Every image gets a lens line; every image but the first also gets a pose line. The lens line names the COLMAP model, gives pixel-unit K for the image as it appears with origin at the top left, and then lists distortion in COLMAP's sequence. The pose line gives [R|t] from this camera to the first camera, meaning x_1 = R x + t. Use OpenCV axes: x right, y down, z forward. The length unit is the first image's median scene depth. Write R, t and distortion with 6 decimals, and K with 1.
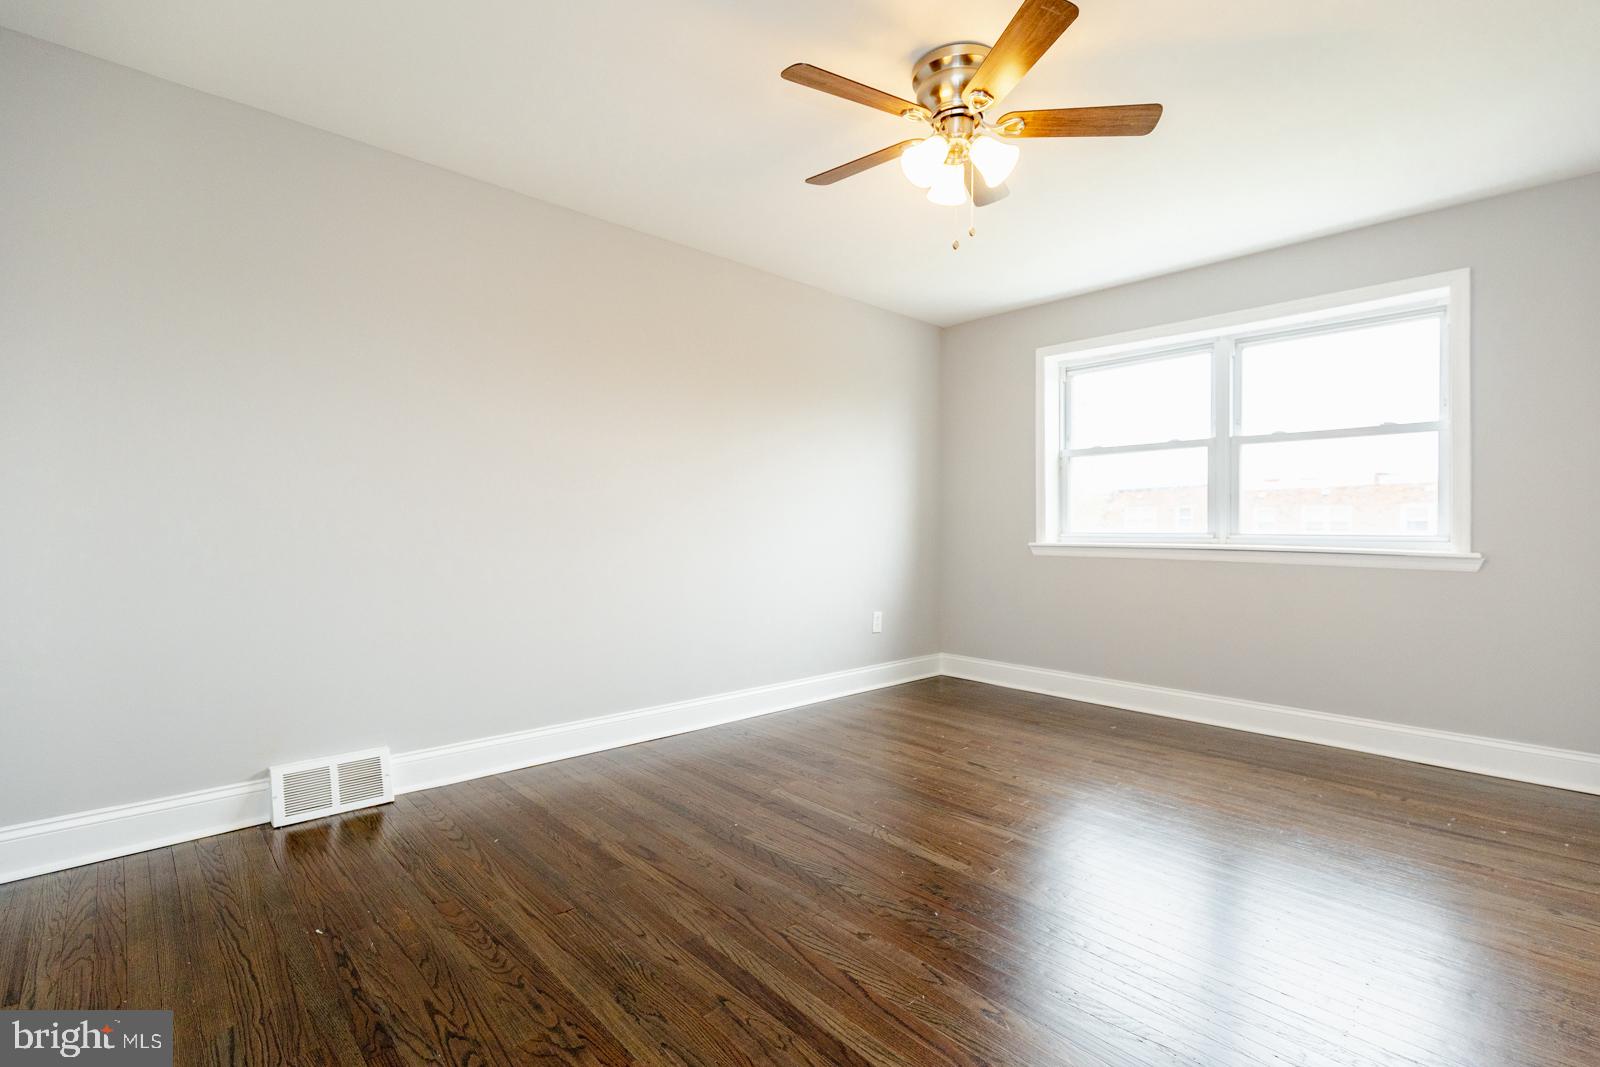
lens RADIAL K [[727.2, 0, 828.8], [0, 727.2, 527.2], [0, 0, 1]] dist [0.001601, -0.001509]
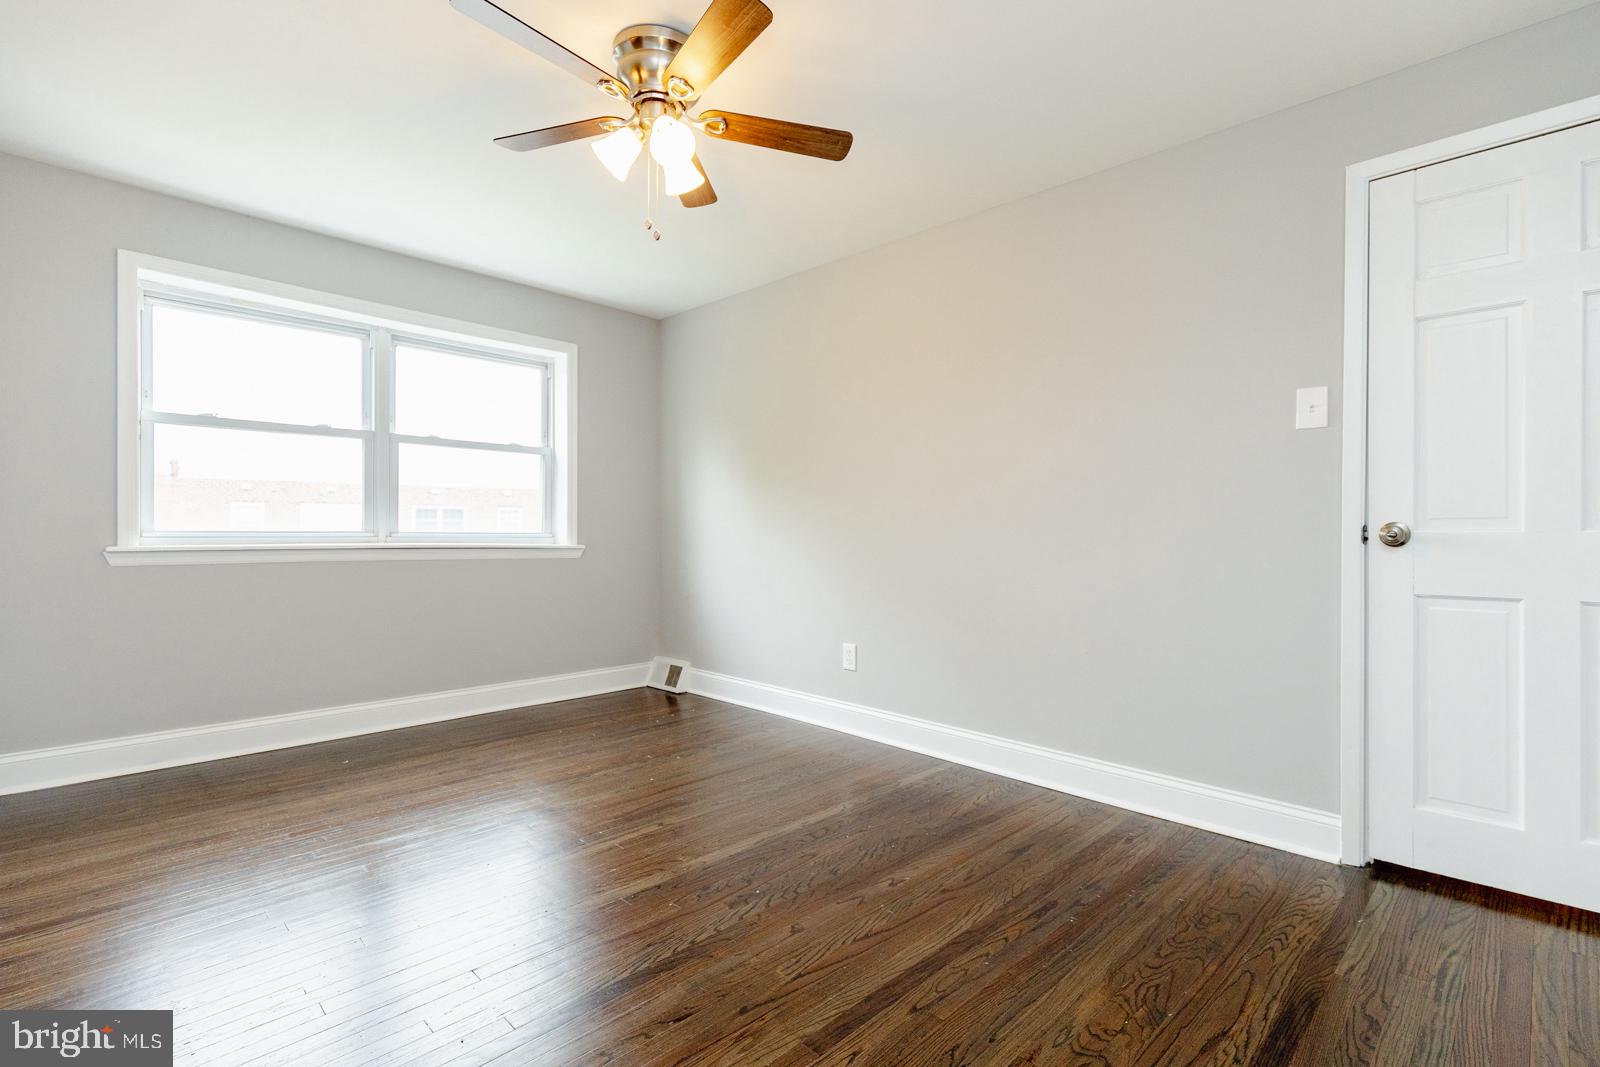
lens RADIAL K [[727.2, 0, 808.0], [0, 727.2, 531.6], [0, 0, 1]] dist [0.001601, -0.001509]
pose [[-0.020664, -0.004671, 0.999776, -0.527074], [-0.009592, 0.999944, 0.004474, -0.001581], [-0.999740, -0.009498, -0.020708, 0.546994]]
